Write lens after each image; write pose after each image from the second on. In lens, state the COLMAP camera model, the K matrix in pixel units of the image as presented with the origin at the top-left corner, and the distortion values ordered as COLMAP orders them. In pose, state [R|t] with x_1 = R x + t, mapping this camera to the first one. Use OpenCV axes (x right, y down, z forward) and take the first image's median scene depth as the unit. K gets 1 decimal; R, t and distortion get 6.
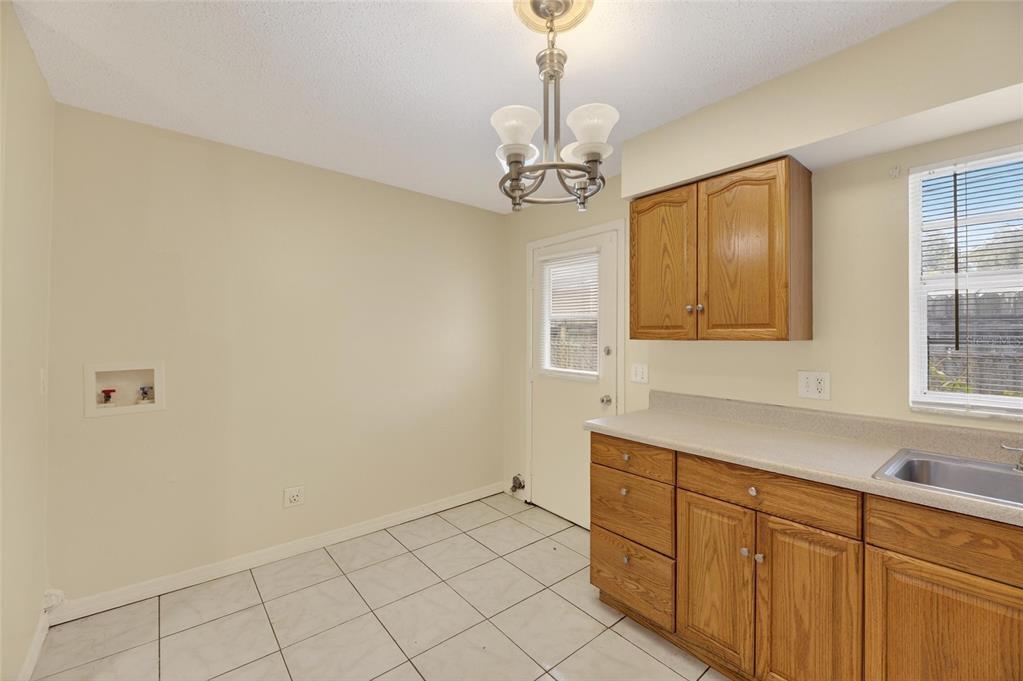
lens RADIAL K [[412.2, 0, 512.3], [0, 412.2, 332.4], [0, 0, 1]] dist [0.002314, -0.004912]
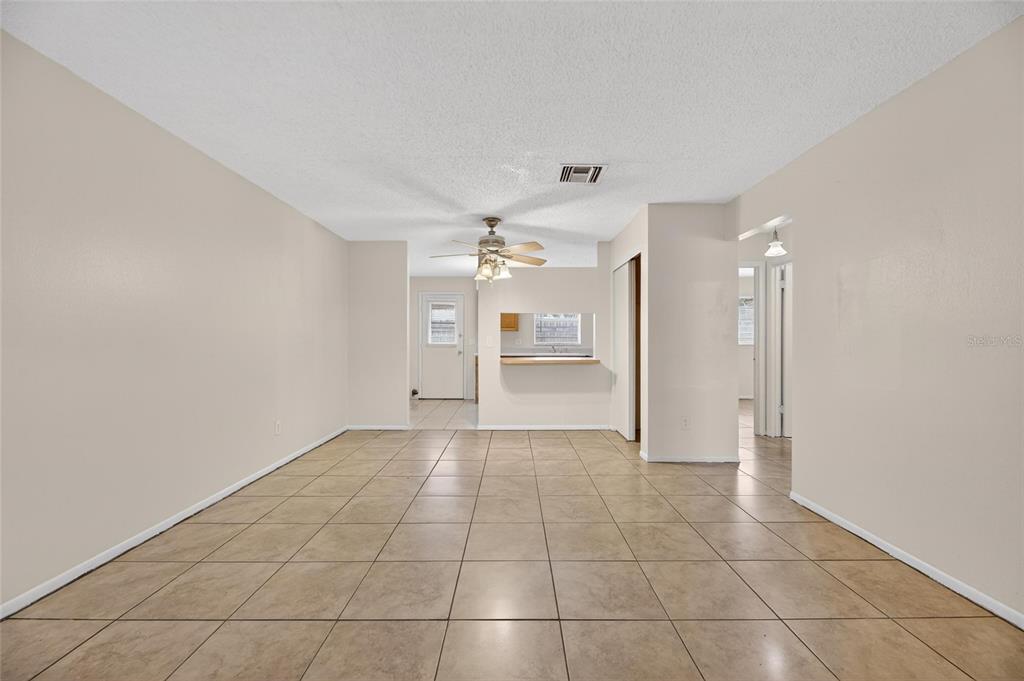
lens RADIAL K [[412.6, 0, 520.1], [0, 412.6, 340.5], [0, 0, 1]] dist [0.002314, -0.004912]
pose [[0.615043, -0.000421, 0.788494, -2.581560], [-0.008054, 0.999944, 0.006816, 0.081297], [-0.788453, -0.010543, 0.615005, -1.622780]]
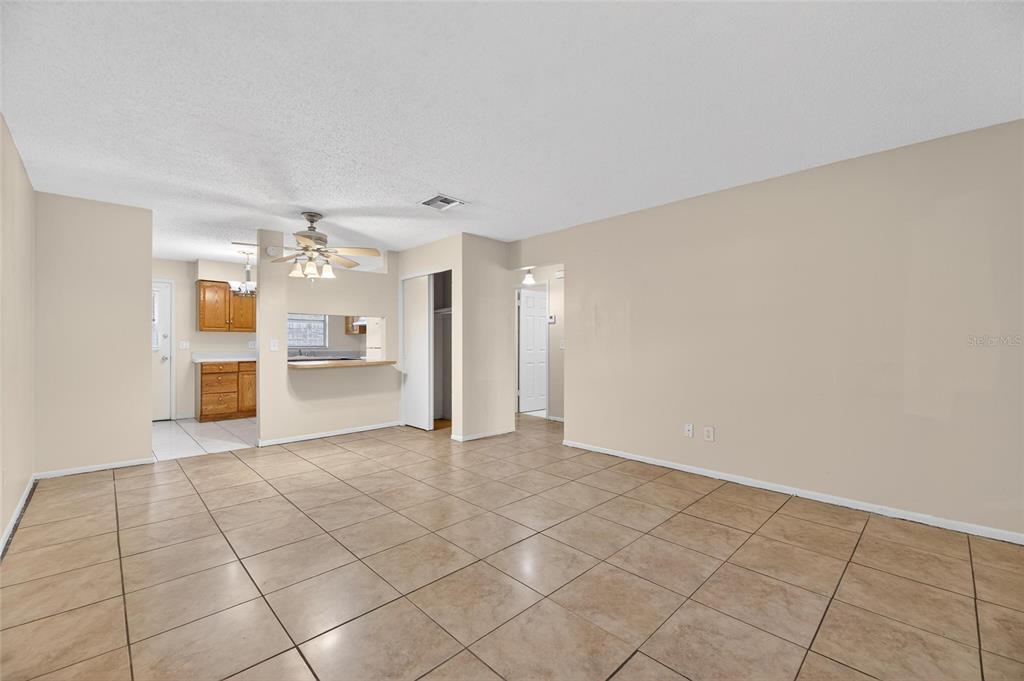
lens RADIAL K [[412.6, 0, 518.8], [0, 412.6, 344.6], [0, 0, 1]] dist [0.002314, -0.004912]
pose [[-0.105750, -0.003981, 0.994385, -3.109417], [-0.011288, 0.999932, 0.002802, 0.087392], [-0.994329, -0.010928, -0.105788, -0.957793]]
